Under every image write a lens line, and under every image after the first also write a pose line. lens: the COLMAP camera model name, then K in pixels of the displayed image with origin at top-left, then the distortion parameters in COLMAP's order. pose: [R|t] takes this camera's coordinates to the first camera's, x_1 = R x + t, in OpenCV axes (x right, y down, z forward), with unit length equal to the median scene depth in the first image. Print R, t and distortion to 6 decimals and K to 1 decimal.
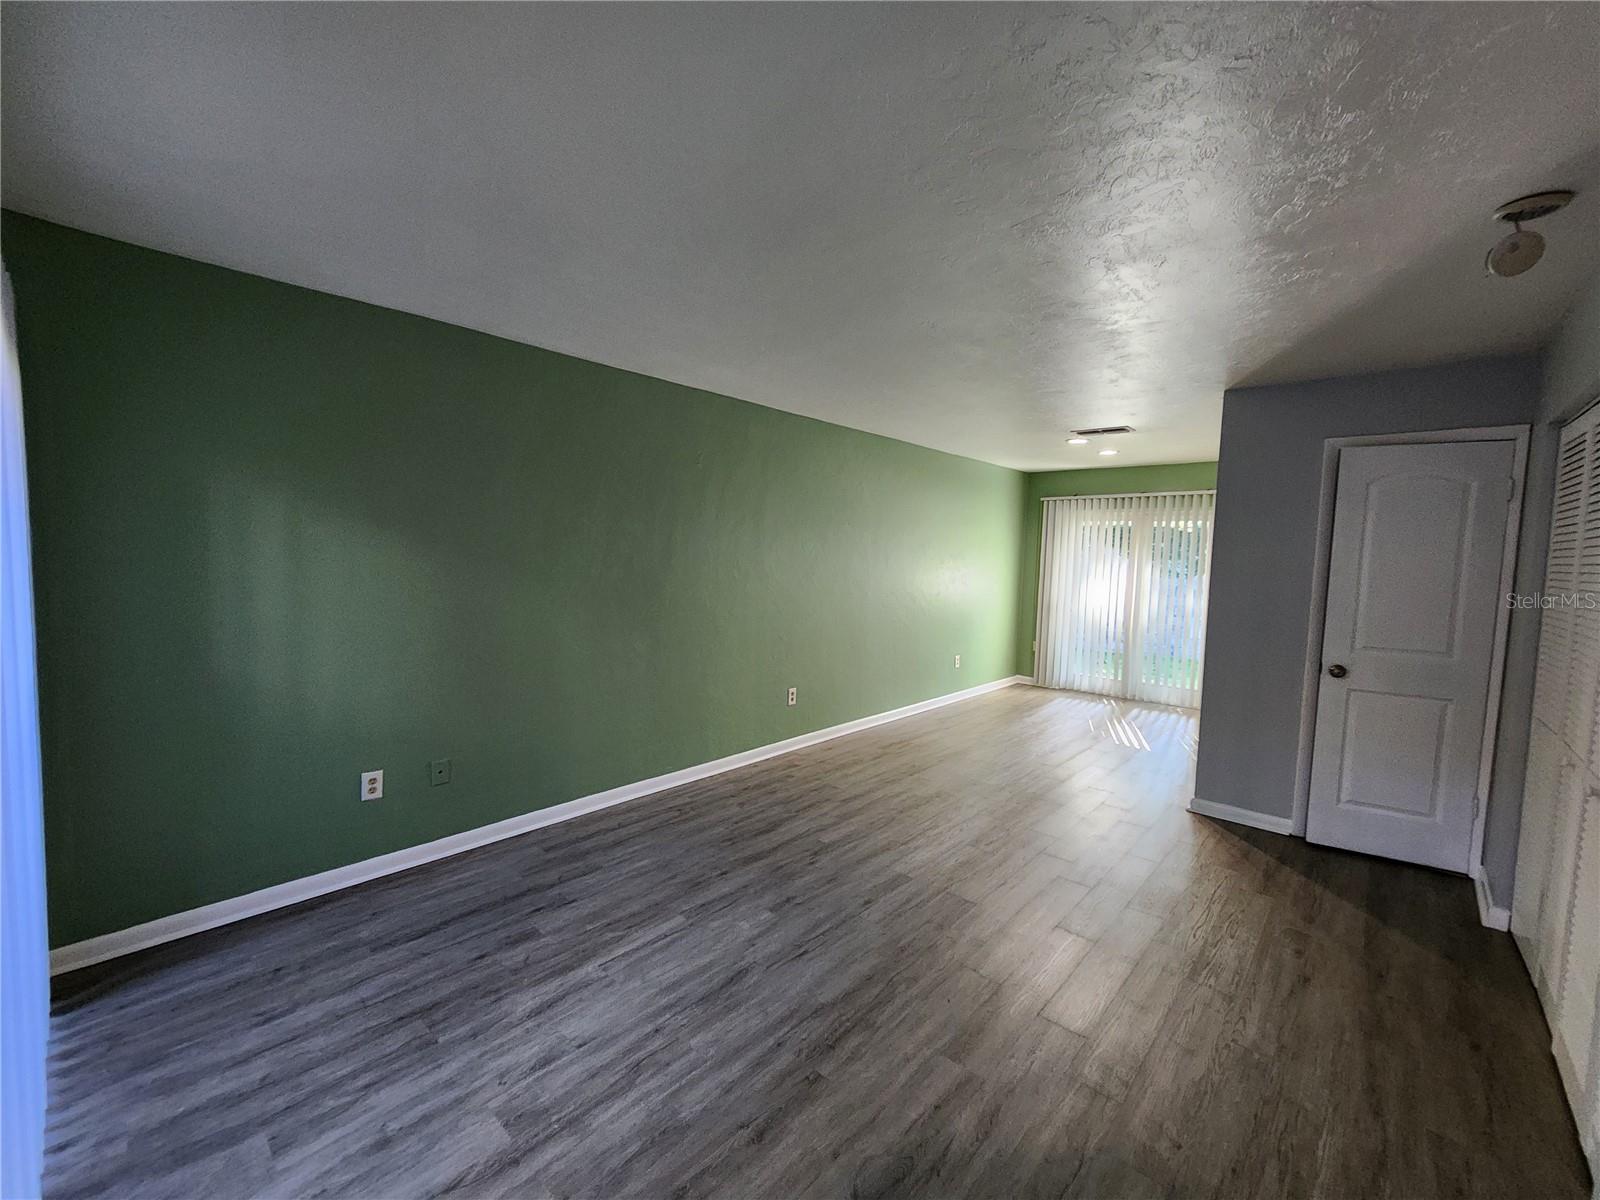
lens RADIAL K [[659.8, 0, 795.7], [0, 659.8, 598.7], [0, 0, 1]] dist [0.003155, 0.000044]
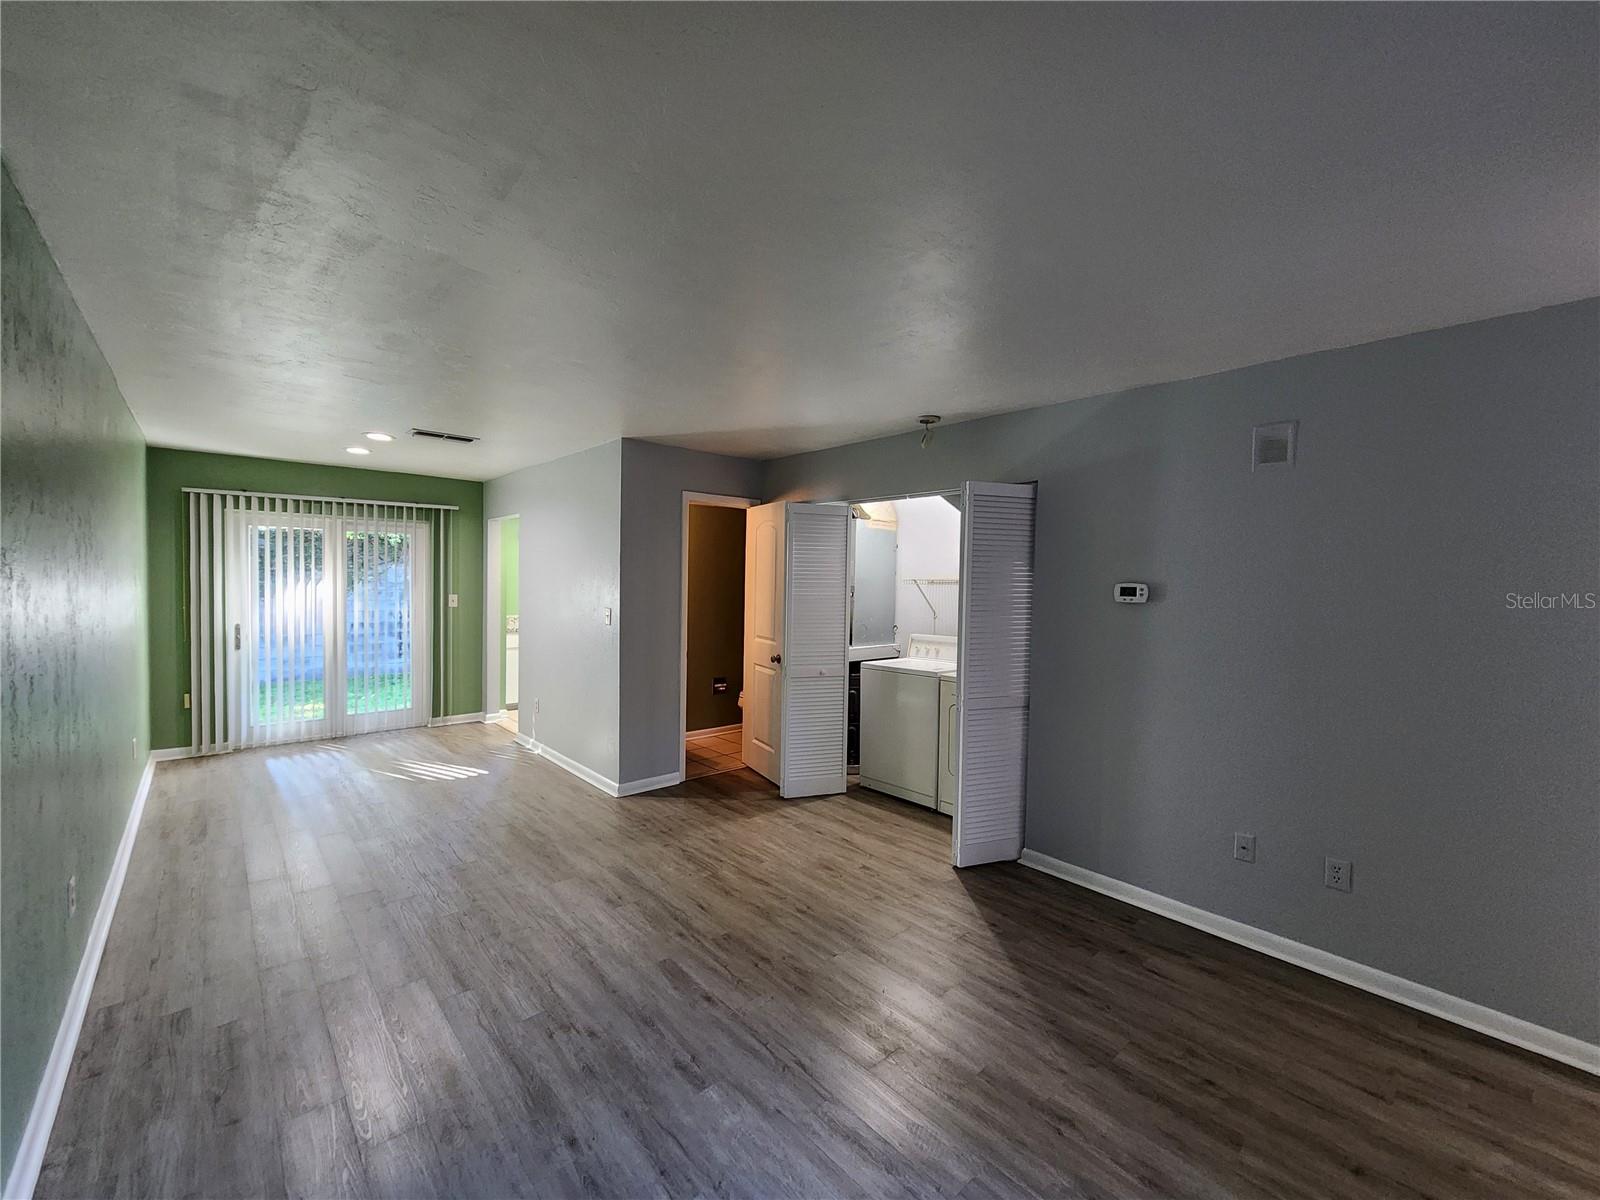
lens RADIAL K [[659.8, 0, 802.4], [0, 659.8, 598.1], [0, 0, 1]] dist [0.003155, 0.000044]
pose [[0.104943, -0.058295, 0.992768, -0.645799], [0.058146, 0.996932, 0.052393, -0.087745], [-0.992777, 0.052227, 0.108011, 0.705194]]
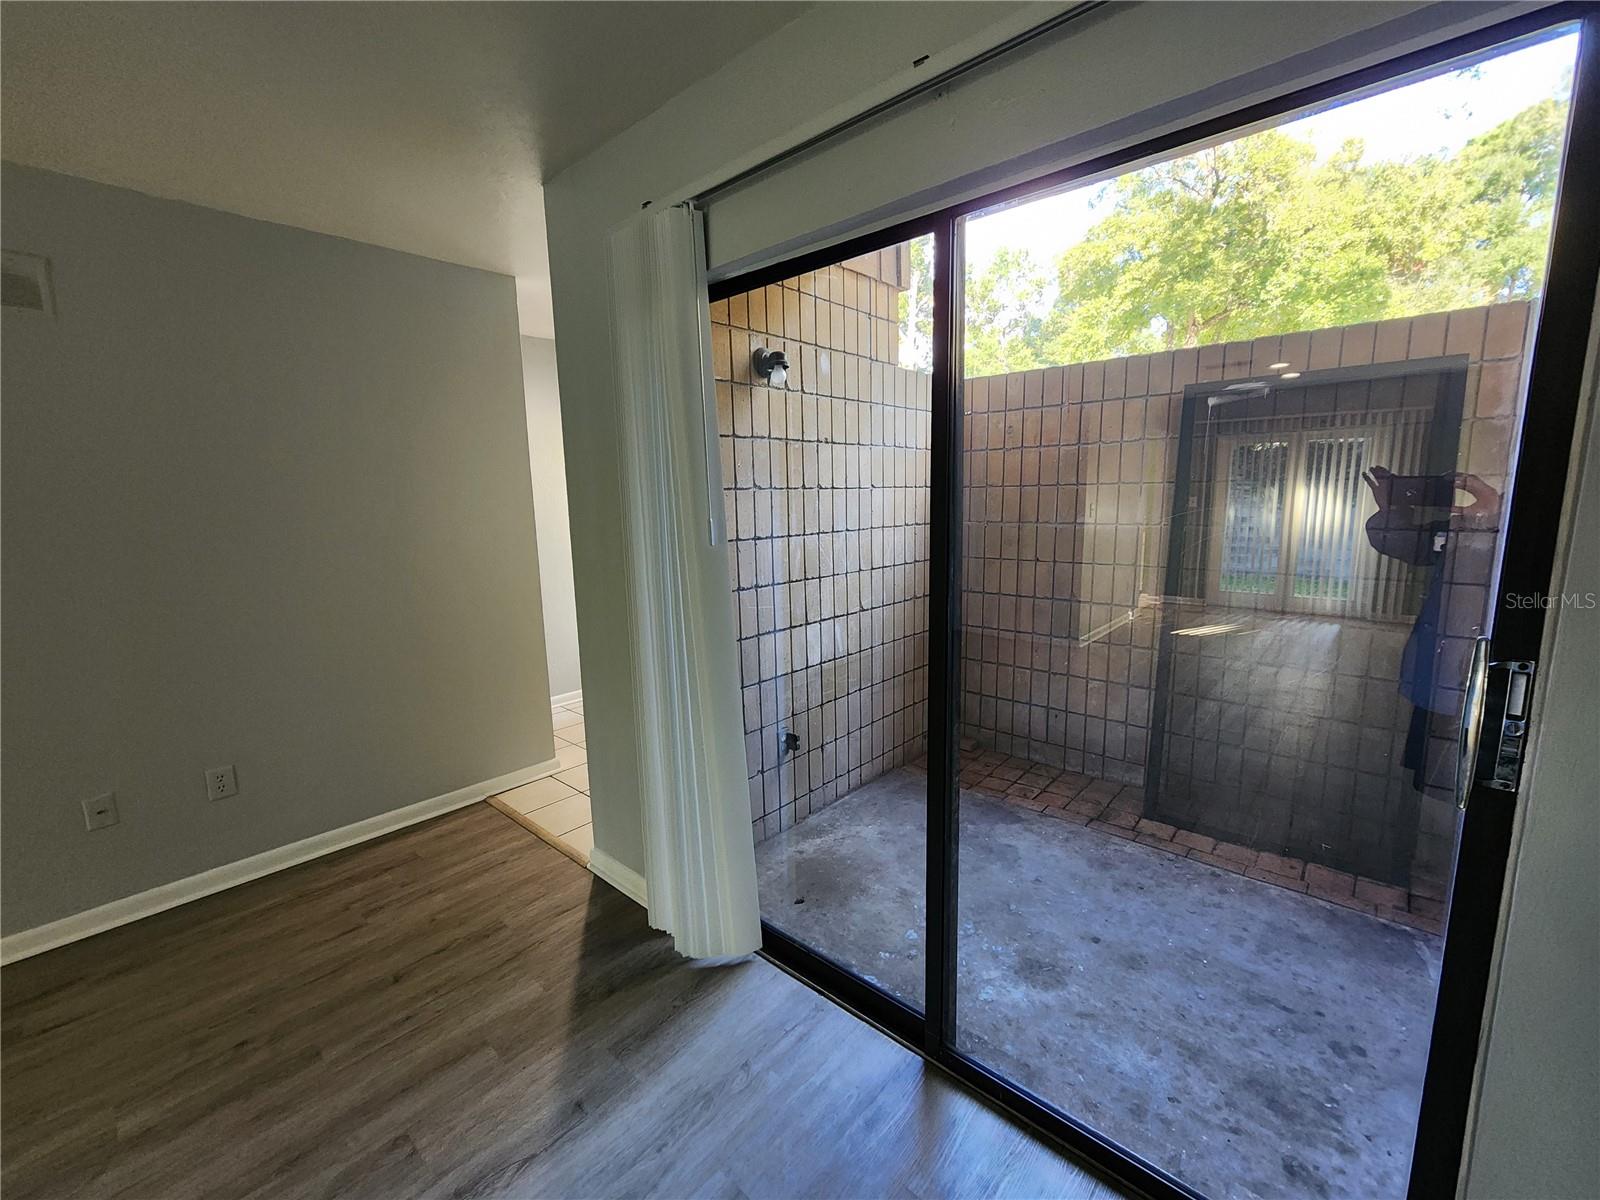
lens RADIAL K [[659.8, 0, 809.5], [0, 659.8, 602.7], [0, 0, 1]] dist [0.003155, 0.000044]
pose [[-0.999836, -0.015568, -0.009277, -0.460176], [-0.017350, 0.970162, 0.241836, -0.074159], [0.005235, 0.241957, -0.970273, 0.875402]]
